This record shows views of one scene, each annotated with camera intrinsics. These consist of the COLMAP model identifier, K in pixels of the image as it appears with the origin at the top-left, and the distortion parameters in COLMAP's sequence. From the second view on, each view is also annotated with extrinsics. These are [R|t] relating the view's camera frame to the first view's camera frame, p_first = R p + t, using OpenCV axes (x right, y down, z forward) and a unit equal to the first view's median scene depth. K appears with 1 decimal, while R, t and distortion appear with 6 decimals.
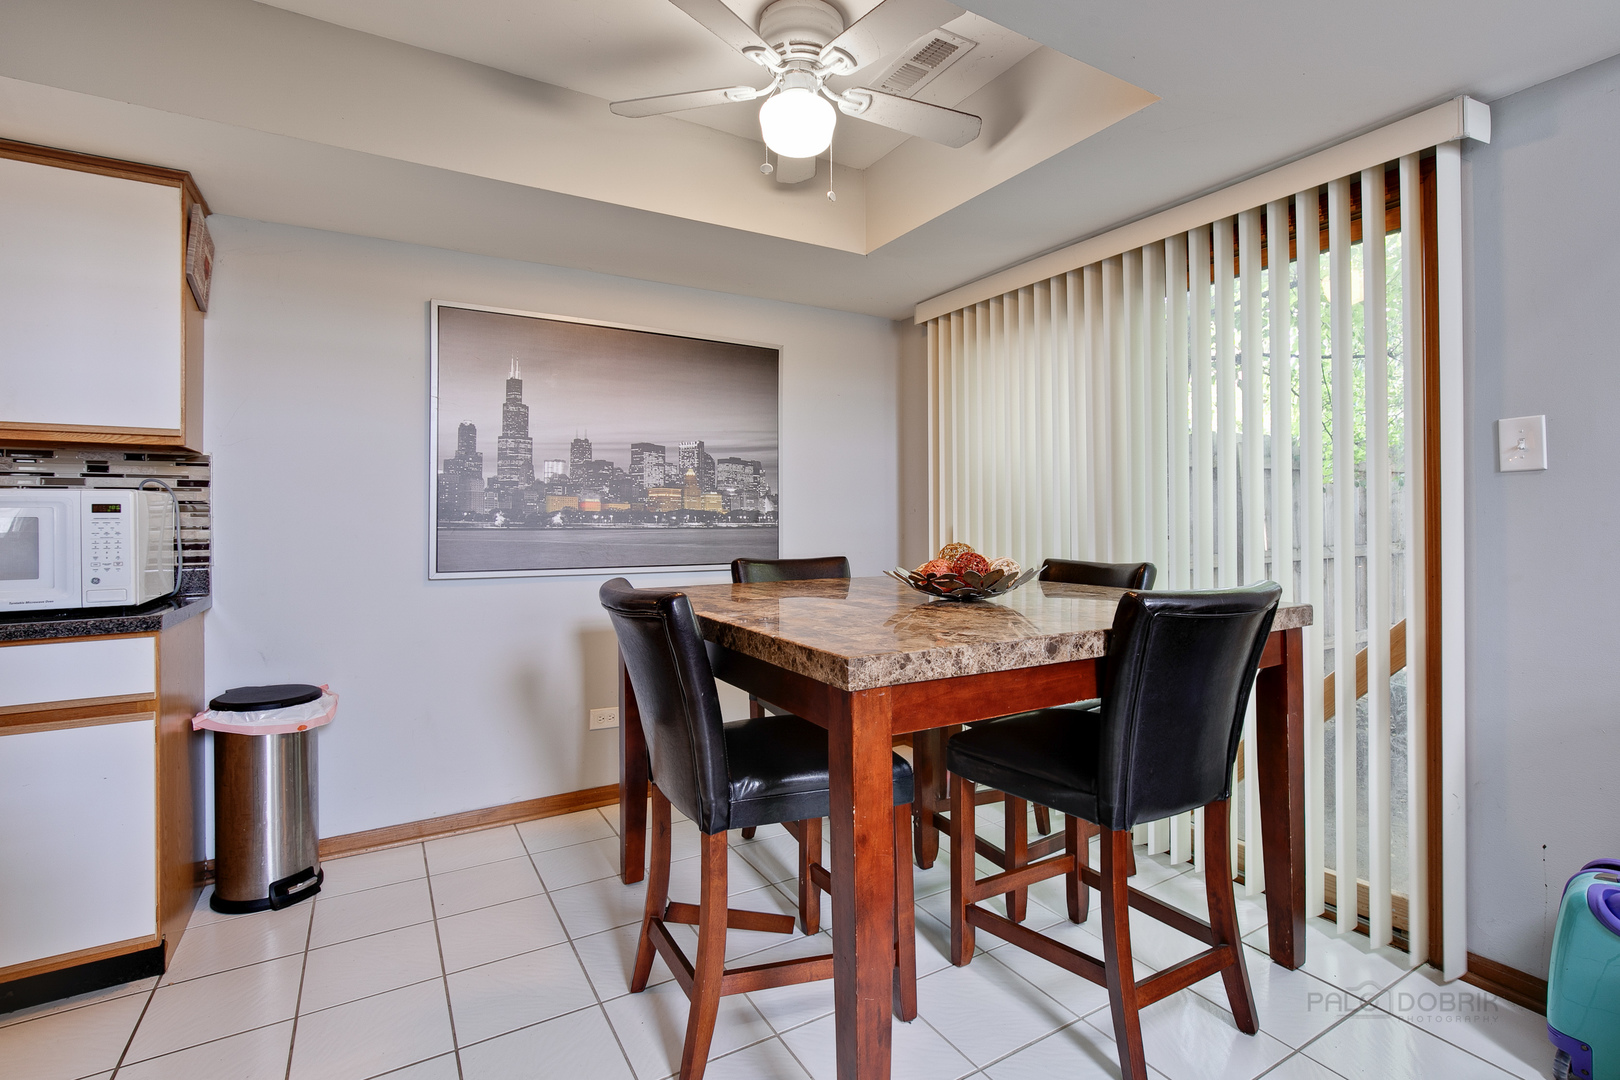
lens RADIAL K [[738.9, 0, 830.3], [0, 738.9, 513.3], [0, 0, 1]] dist [-0.006963, 0.002428]
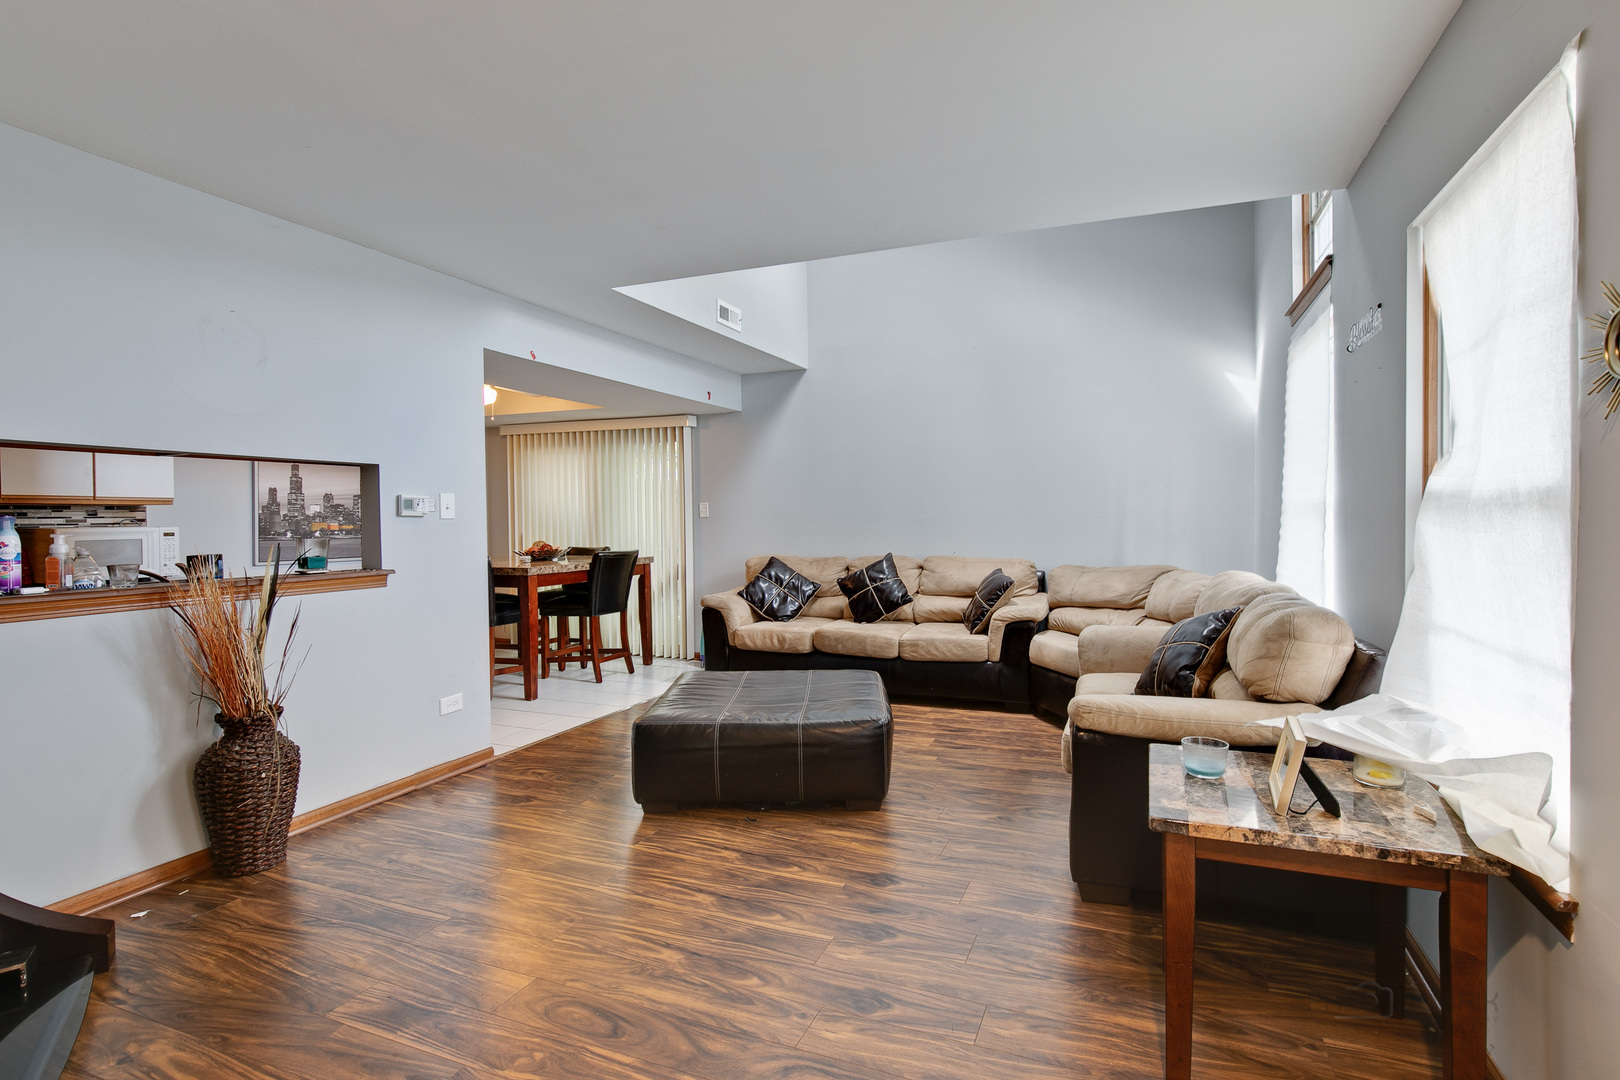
lens RADIAL K [[738.9, 0, 872.6], [0, 738.9, 531.0], [0, 0, 1]] dist [-0.006963, 0.002428]
pose [[0.765858, -0.015509, 0.642823, -0.669056], [-0.001981, 0.999647, 0.026478, -0.074926], [-0.643007, -0.021552, 0.765557, -1.991519]]
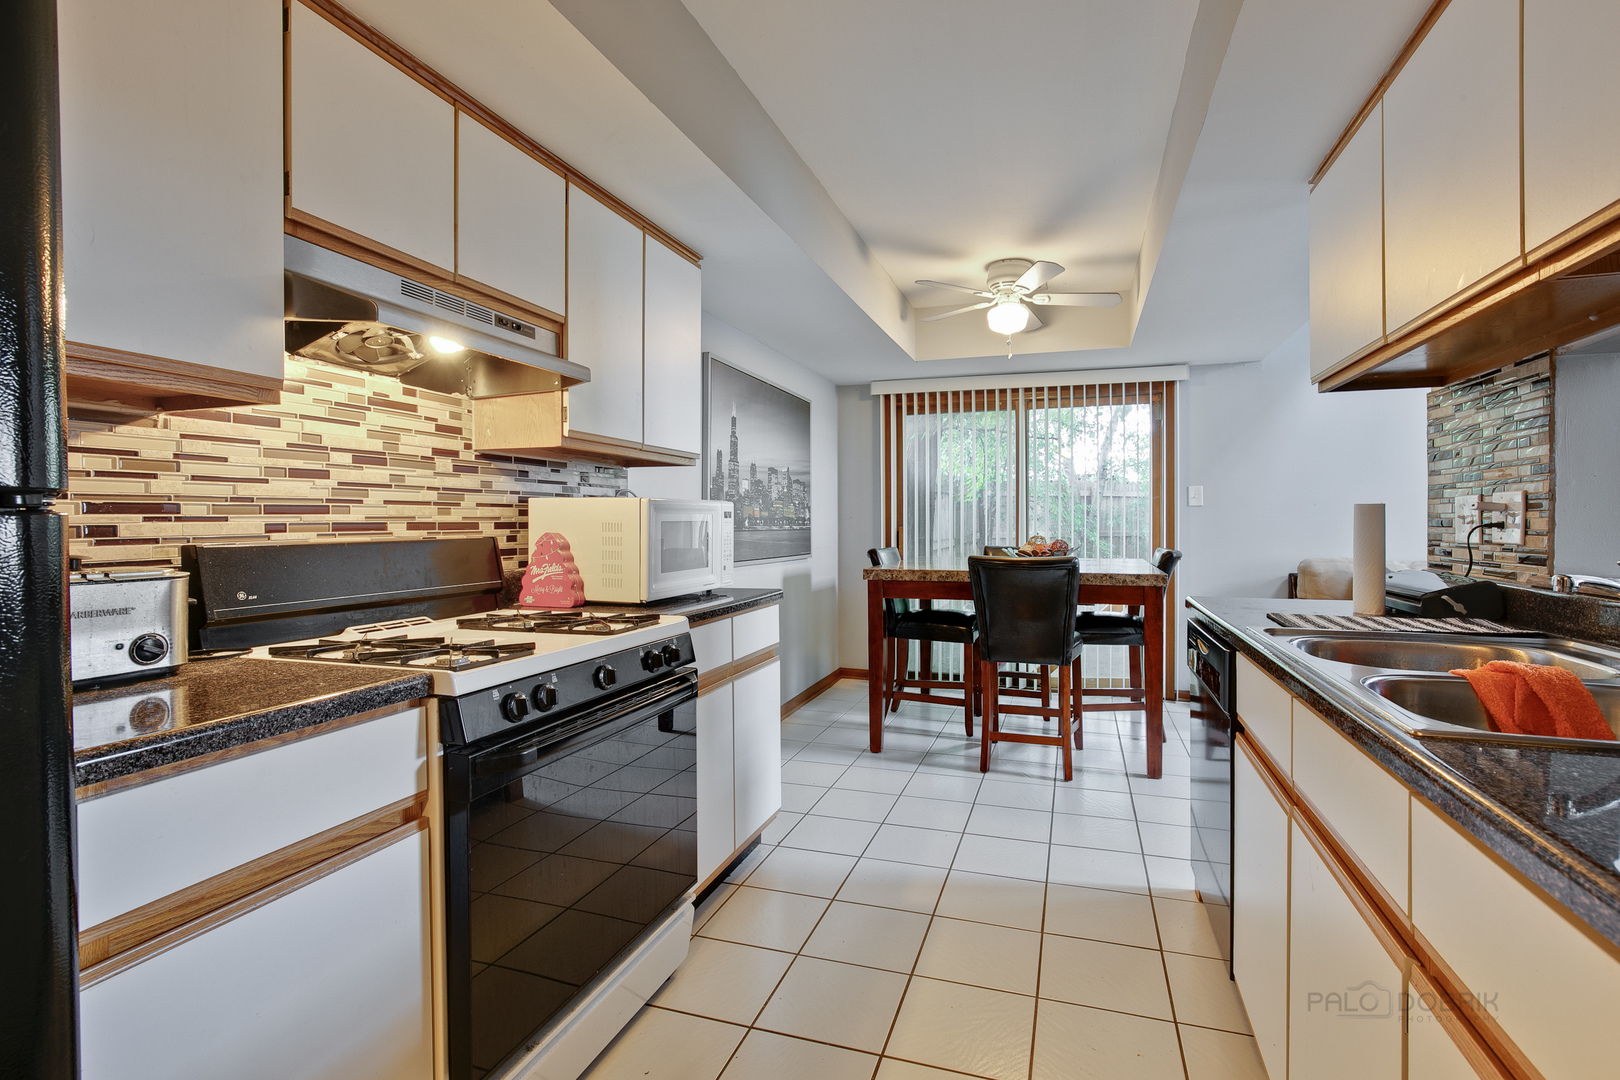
lens RADIAL K [[738.9, 0, 833.3], [0, 738.9, 540.1], [0, 0, 1]] dist [-0.006963, 0.002428]
pose [[0.753537, -0.011493, 0.657306, -1.512304], [-0.009764, 0.999541, 0.028671, -0.001245], [-0.657333, -0.028023, 0.753079, -0.150333]]
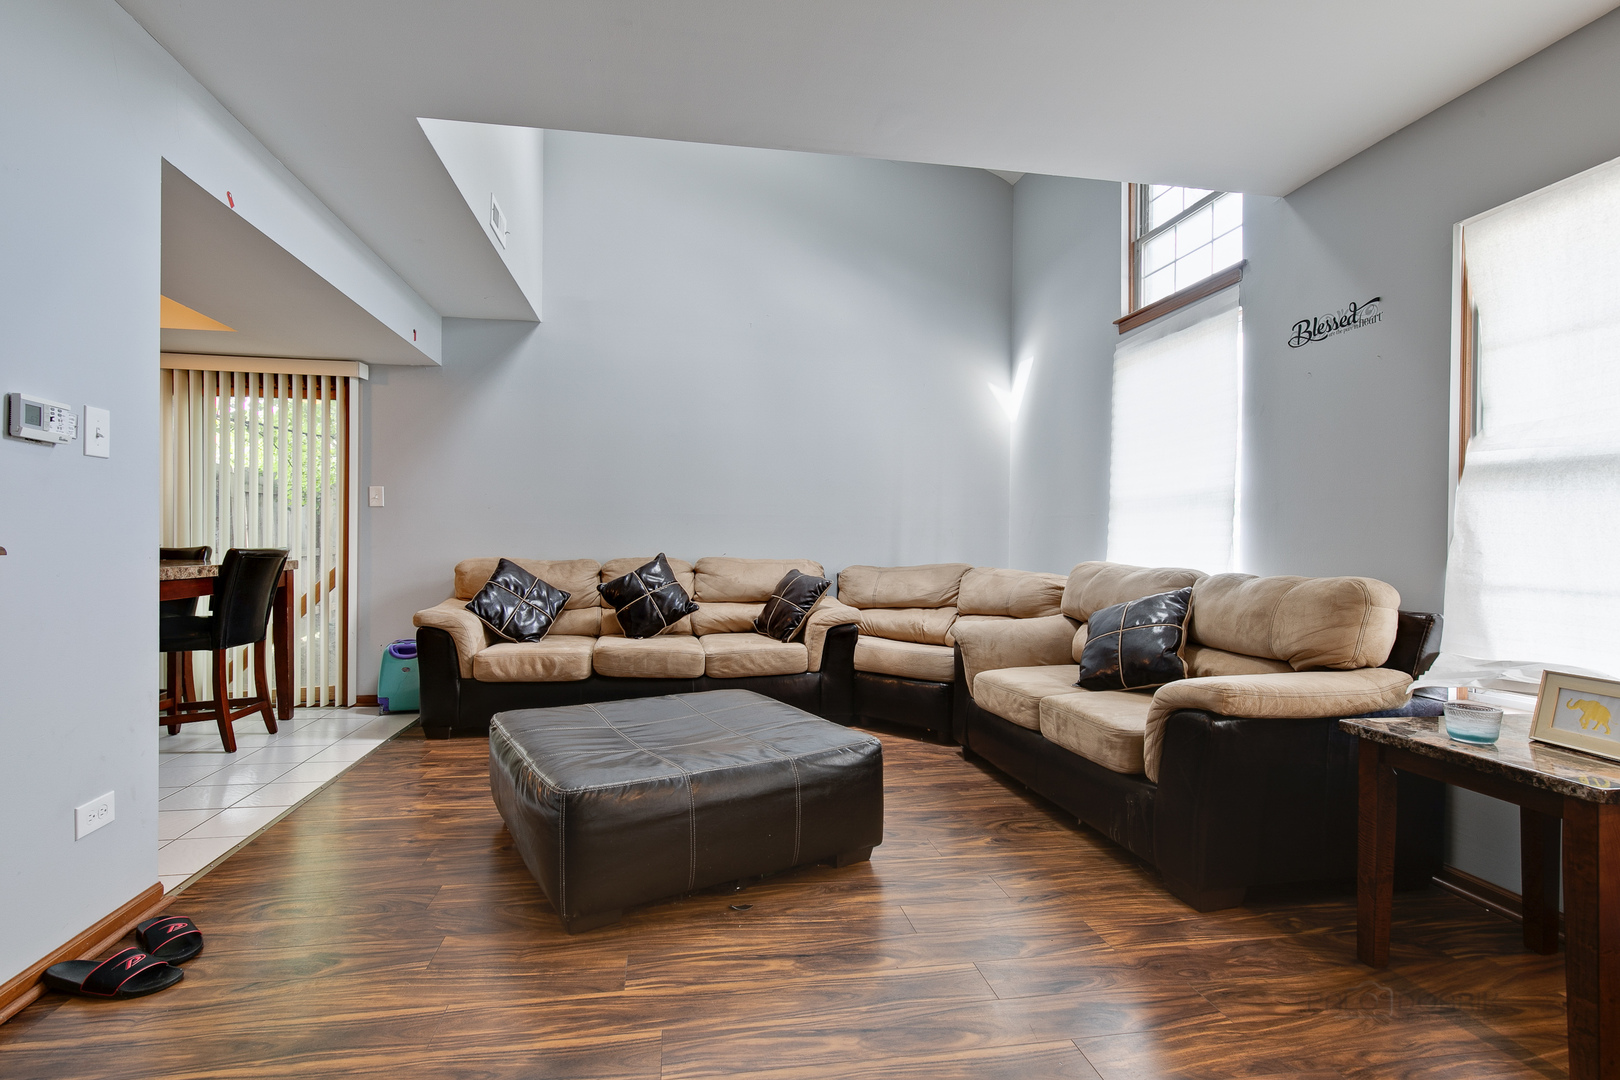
lens RADIAL K [[738.9, 0, 777.9], [0, 738.9, 546.7], [0, 0, 1]] dist [-0.006963, 0.002428]
pose [[0.362864, 0.000148, 0.931842, -0.857459], [-0.018846, 0.999797, 0.007179, 0.033688], [-0.931651, -0.020166, 0.362793, -1.112711]]
